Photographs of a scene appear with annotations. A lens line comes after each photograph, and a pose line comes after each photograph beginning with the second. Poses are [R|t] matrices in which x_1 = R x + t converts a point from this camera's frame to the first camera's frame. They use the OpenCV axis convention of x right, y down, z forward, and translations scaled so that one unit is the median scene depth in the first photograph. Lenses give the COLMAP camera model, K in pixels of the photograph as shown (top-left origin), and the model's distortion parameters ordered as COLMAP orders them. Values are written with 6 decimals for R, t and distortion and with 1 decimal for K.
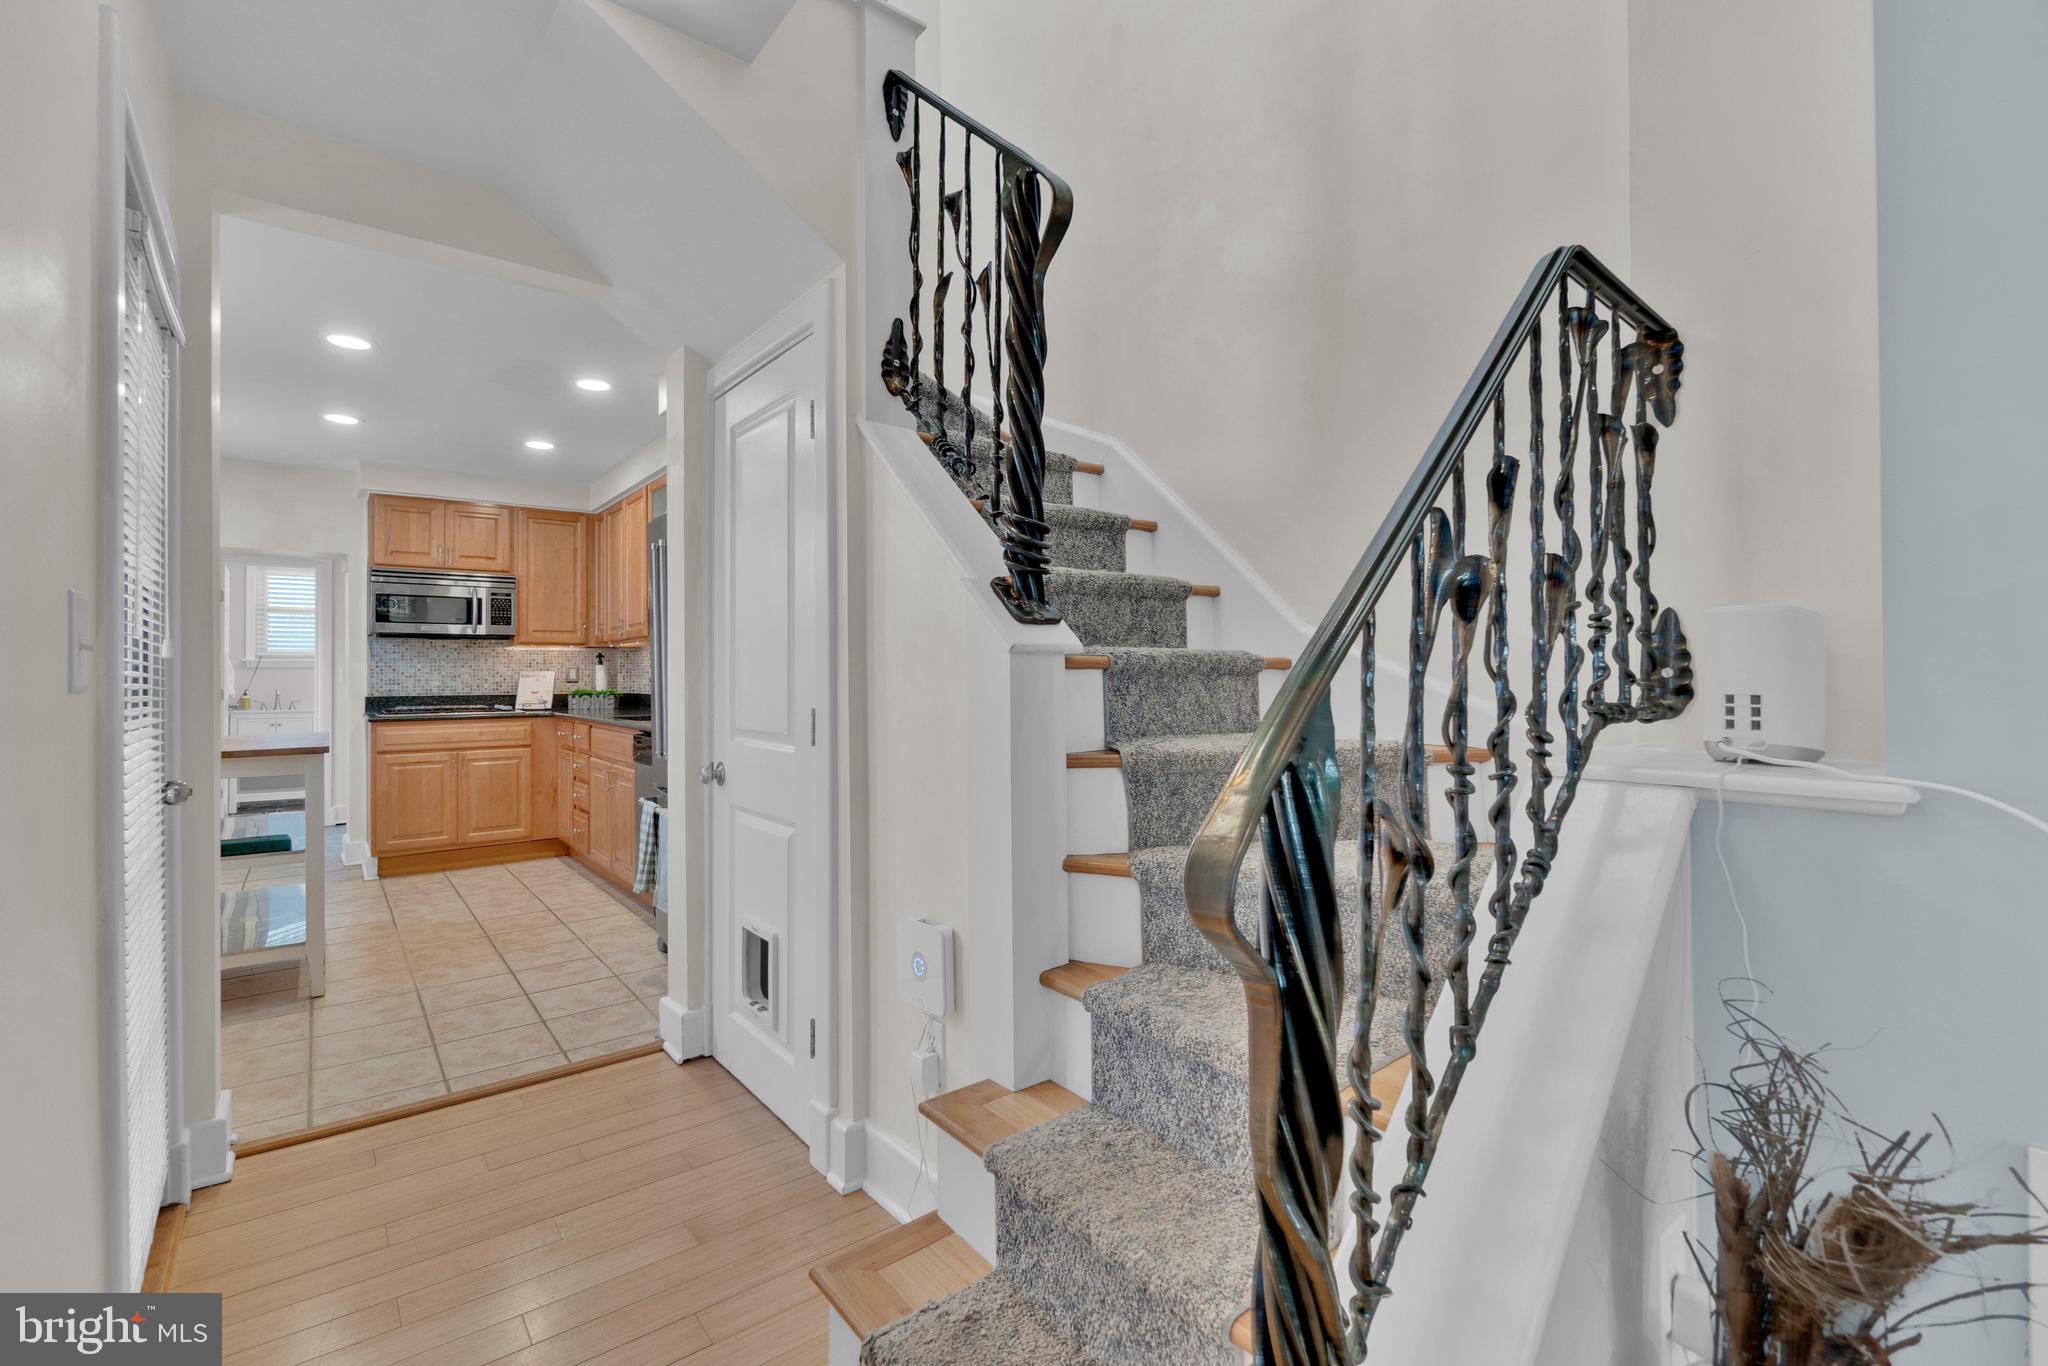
lens RADIAL K [[903.5, 0, 1022.6], [0, 903.5, 665.7], [0, 0, 1]] dist [-0.002831, -0.000191]
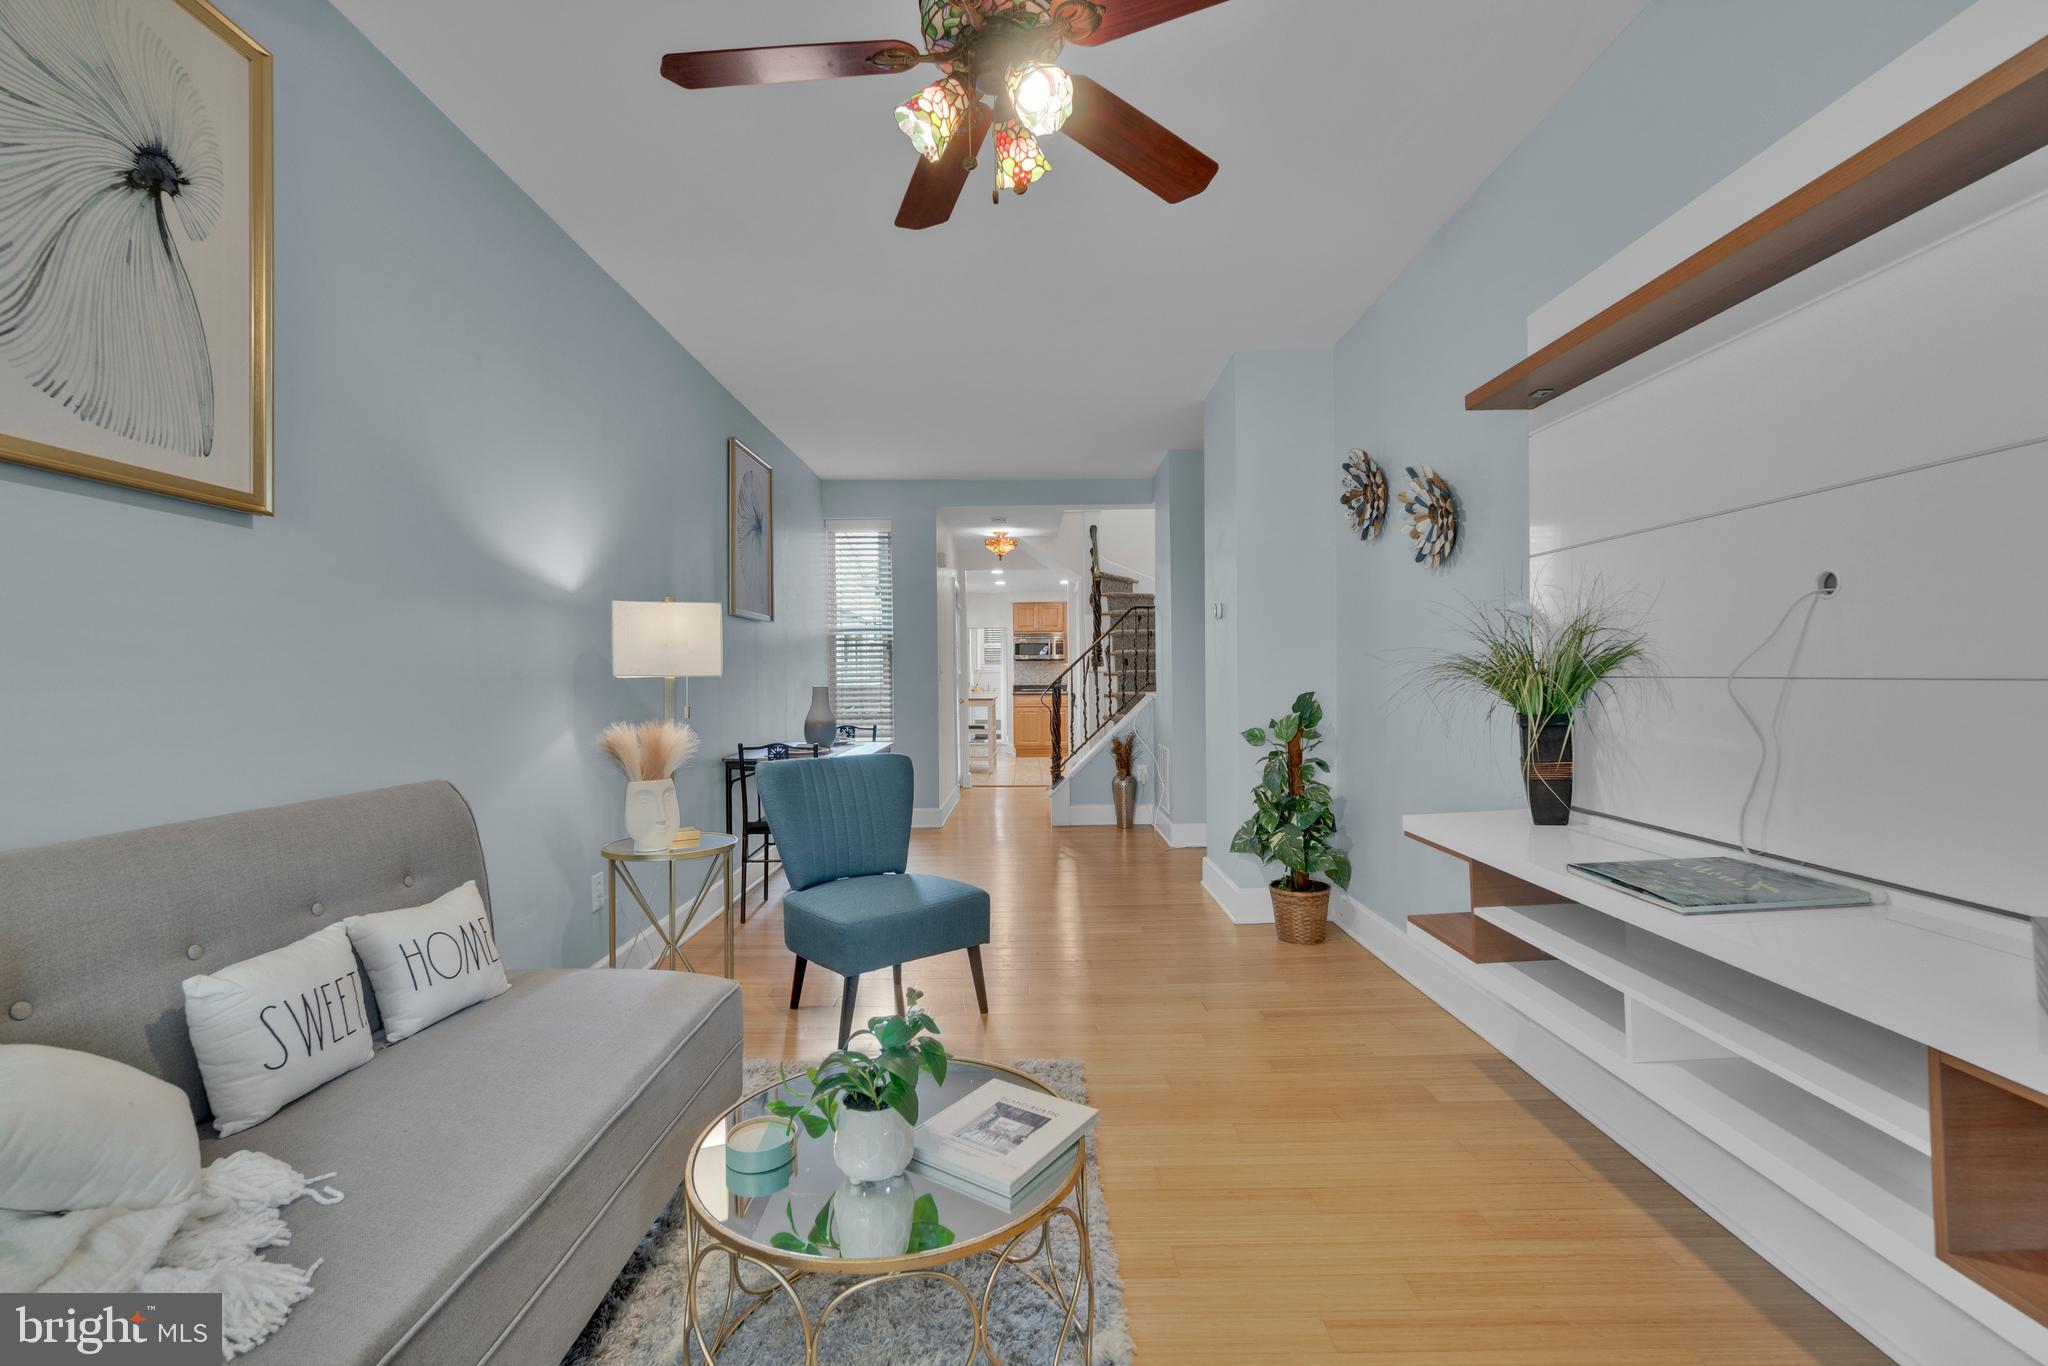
lens RADIAL K [[881.6, 0, 1022.1], [0, 881.6, 667.5], [0, 0, 1]] dist [-0.001933, -0.000288]
pose [[0.784706, -0.010738, -0.619775, 0.767198], [0.014109, 0.999900, 0.000540, -0.014613], [0.619707, -0.009169, 0.784780, -0.854906]]
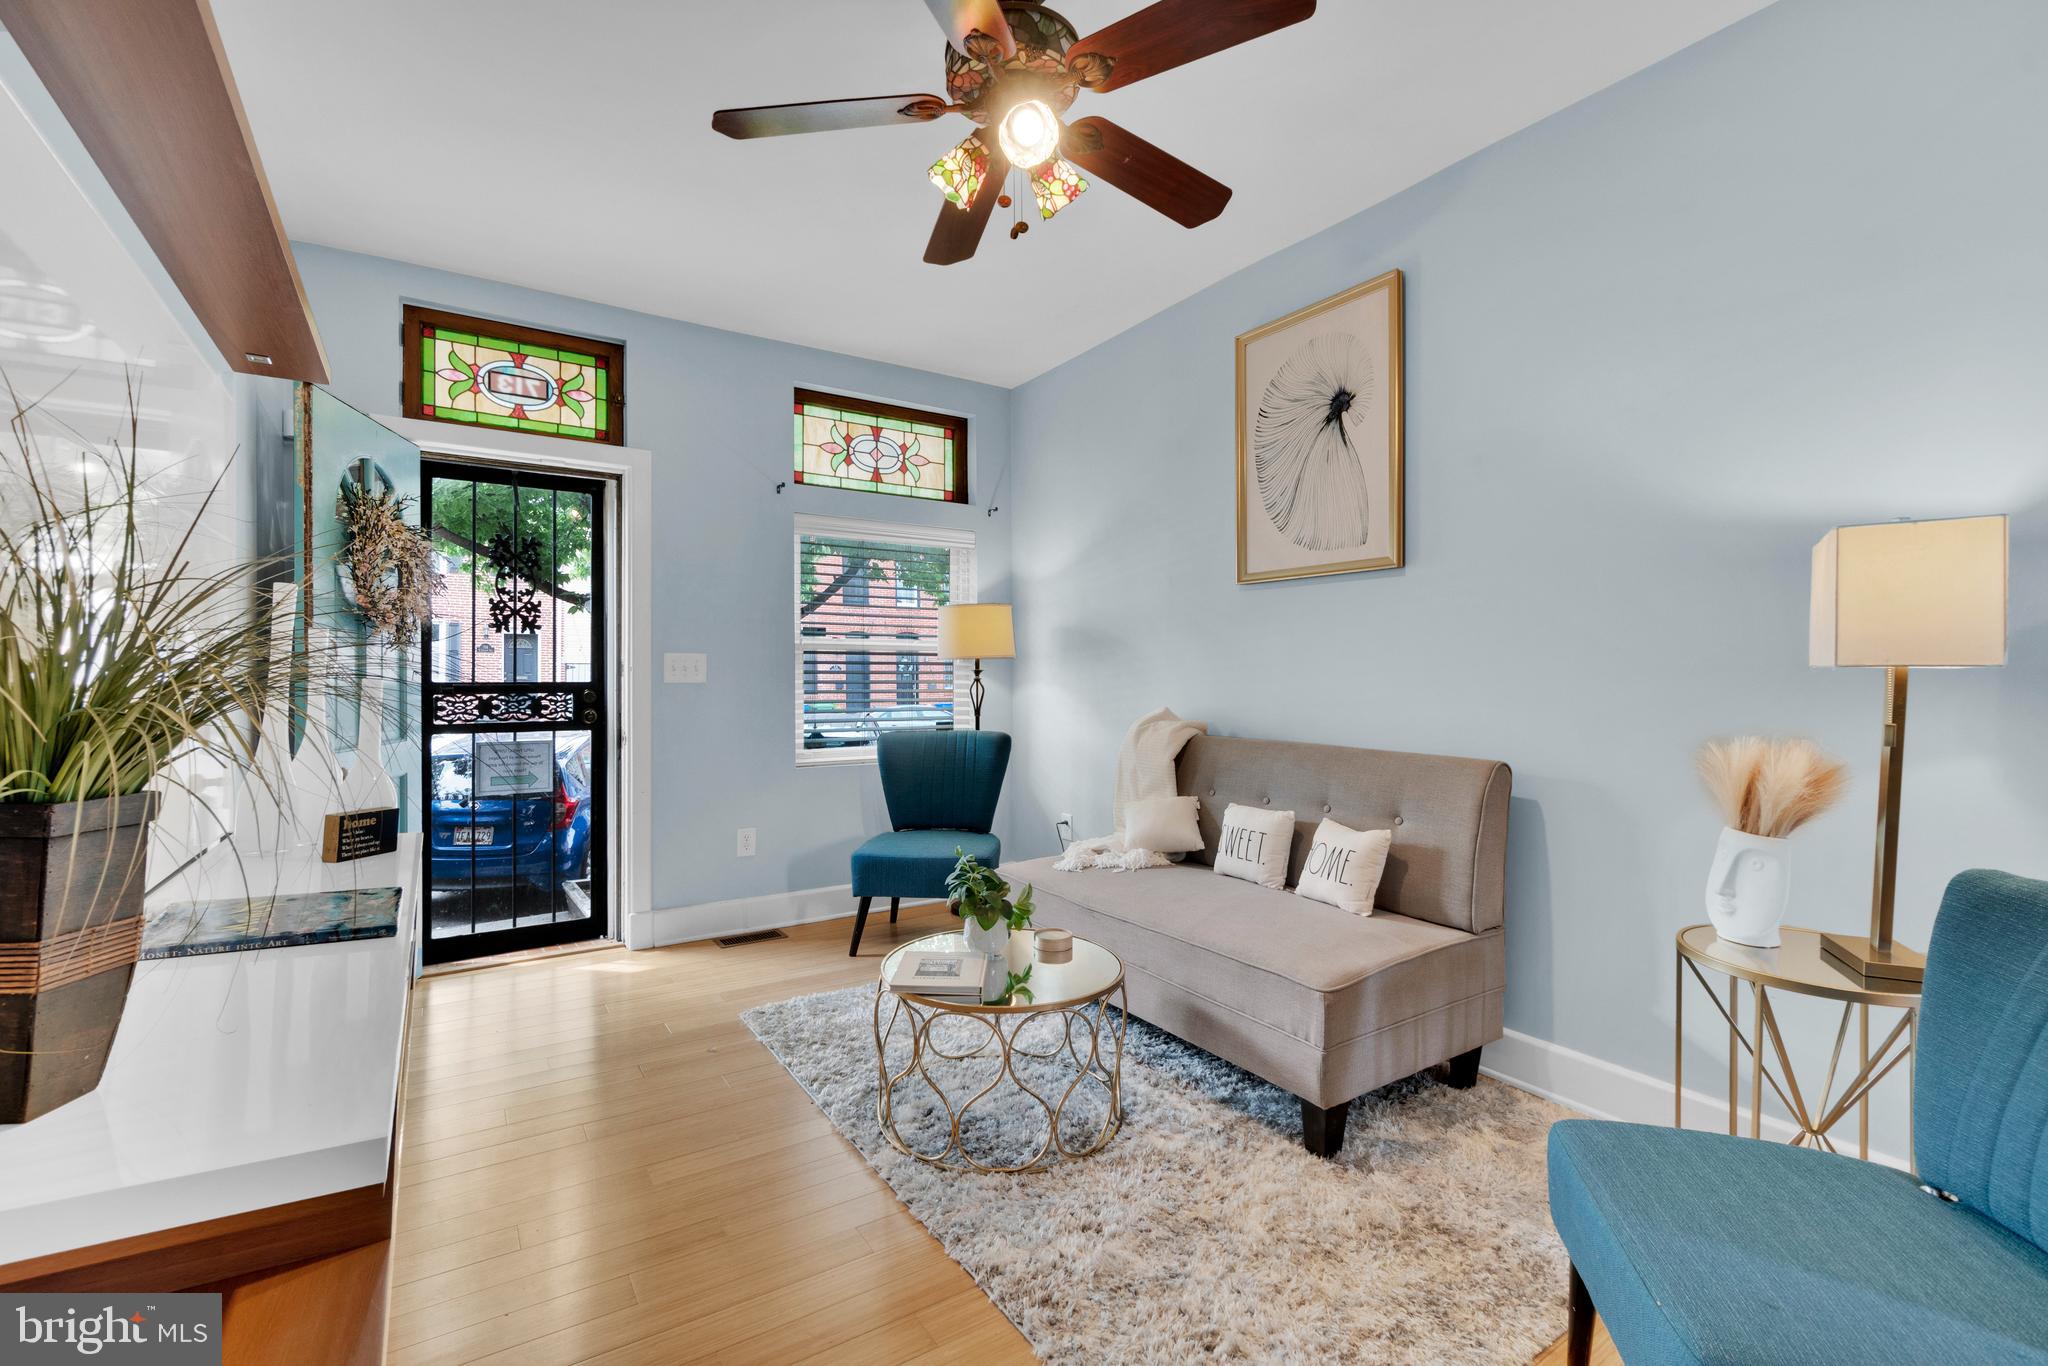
lens RADIAL K [[862.7, 0, 1000.2], [0, 862.7, 678.0], [0, 0, 1]] dist [-0.003979, -0.000356]
pose [[-0.995209, 0.002760, 0.097731, 0.539963], [0.002205, 0.999981, -0.005791, -0.008286], [-0.097745, -0.005548, -0.995196, -0.282931]]
